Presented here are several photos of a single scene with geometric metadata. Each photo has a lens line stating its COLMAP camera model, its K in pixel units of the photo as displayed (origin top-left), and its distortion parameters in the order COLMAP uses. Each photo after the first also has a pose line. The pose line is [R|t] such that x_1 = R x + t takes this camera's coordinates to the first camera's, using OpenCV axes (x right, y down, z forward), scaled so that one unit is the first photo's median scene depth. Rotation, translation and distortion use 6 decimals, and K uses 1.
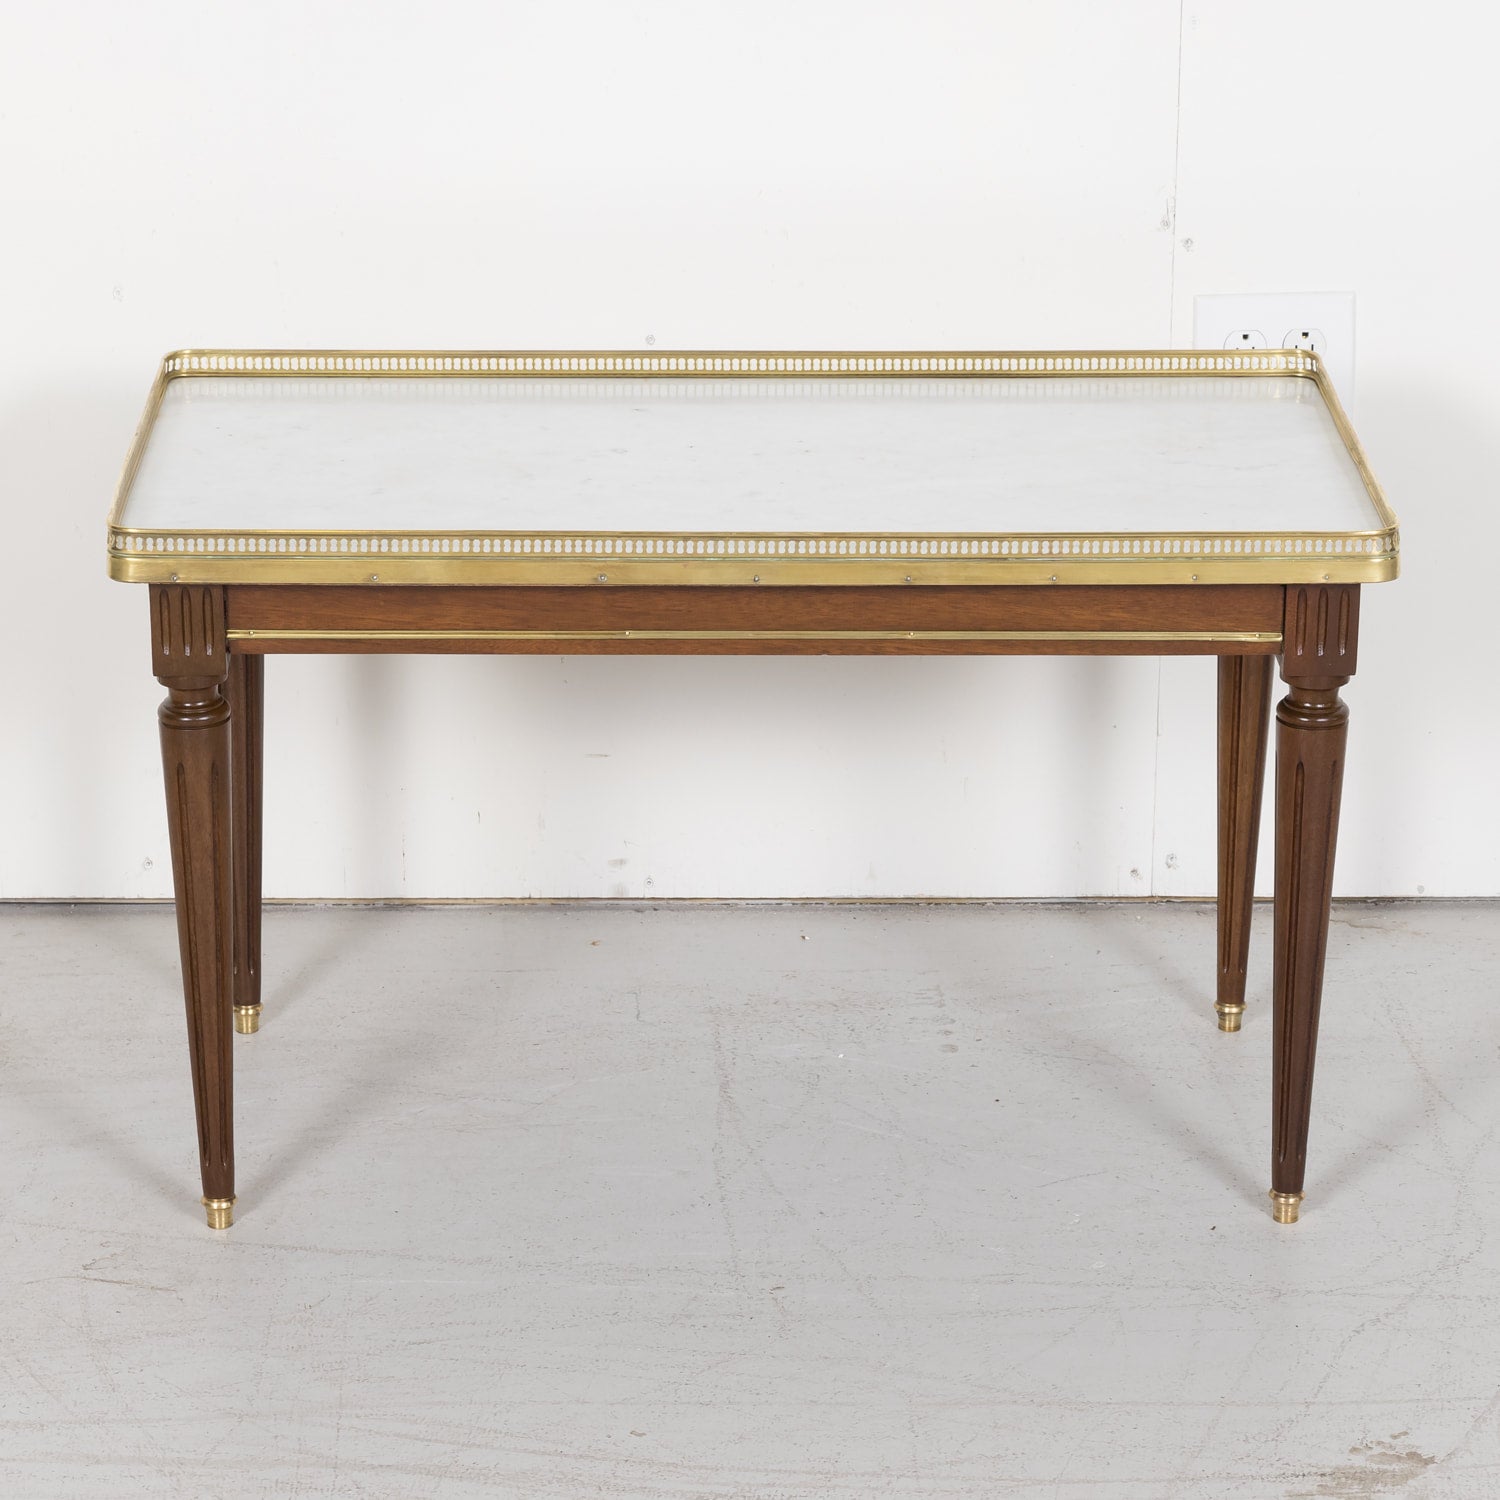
lens RADIAL K [[4322.0, 0, 787.2], [0, 4322.0, 598.9], [0, 0, 1]] dist [-0.033278, 0.000000]
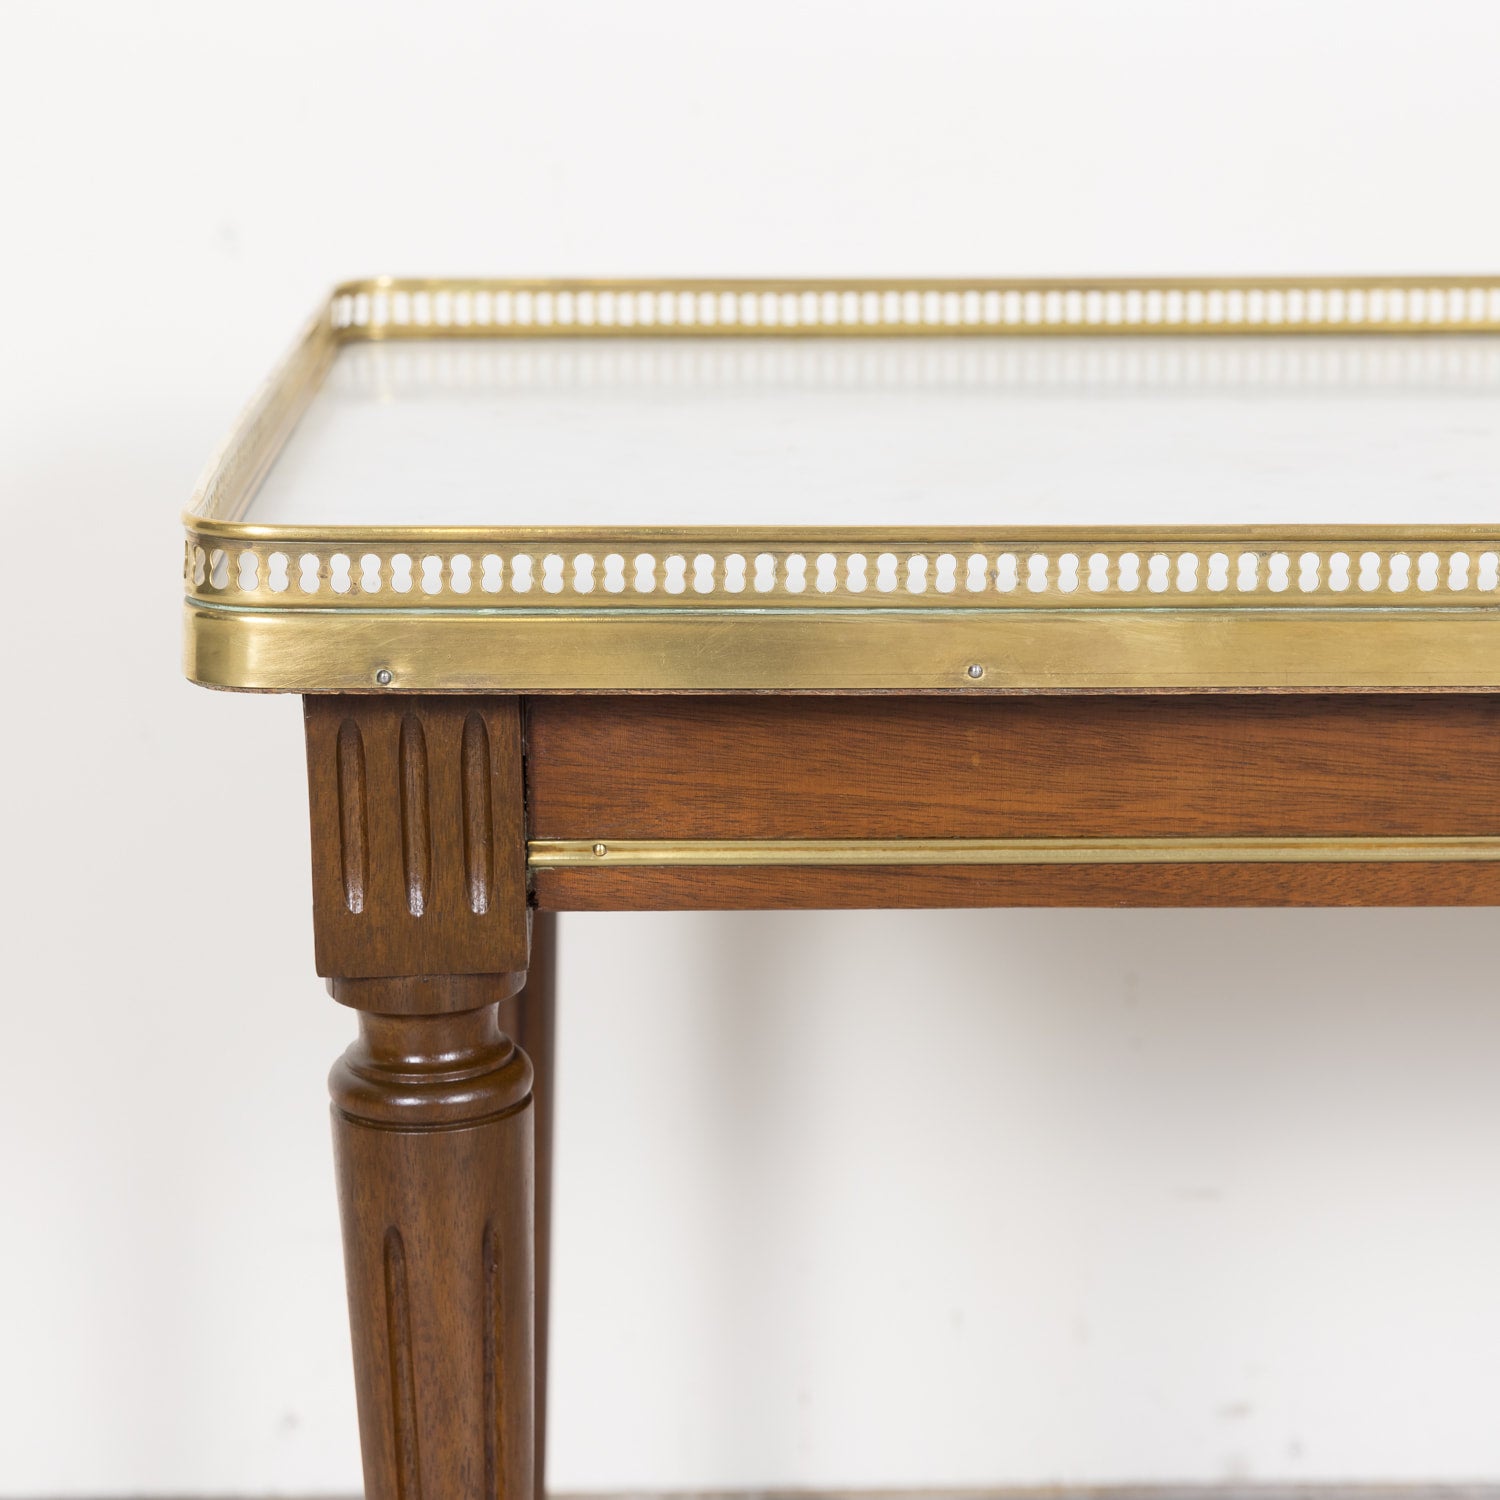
lens RADIAL K [[3978.0, 0, 815.7], [0, 3978.0, 706.1], [0, 0, 1]] dist [-0.022487, 0.000000]
pose [[0.999885, -0.010360, -0.011080, -0.100756], [0.009379, 0.996323, -0.085162, 0.023363], [0.011922, 0.085048, 0.996306, 0.665877]]
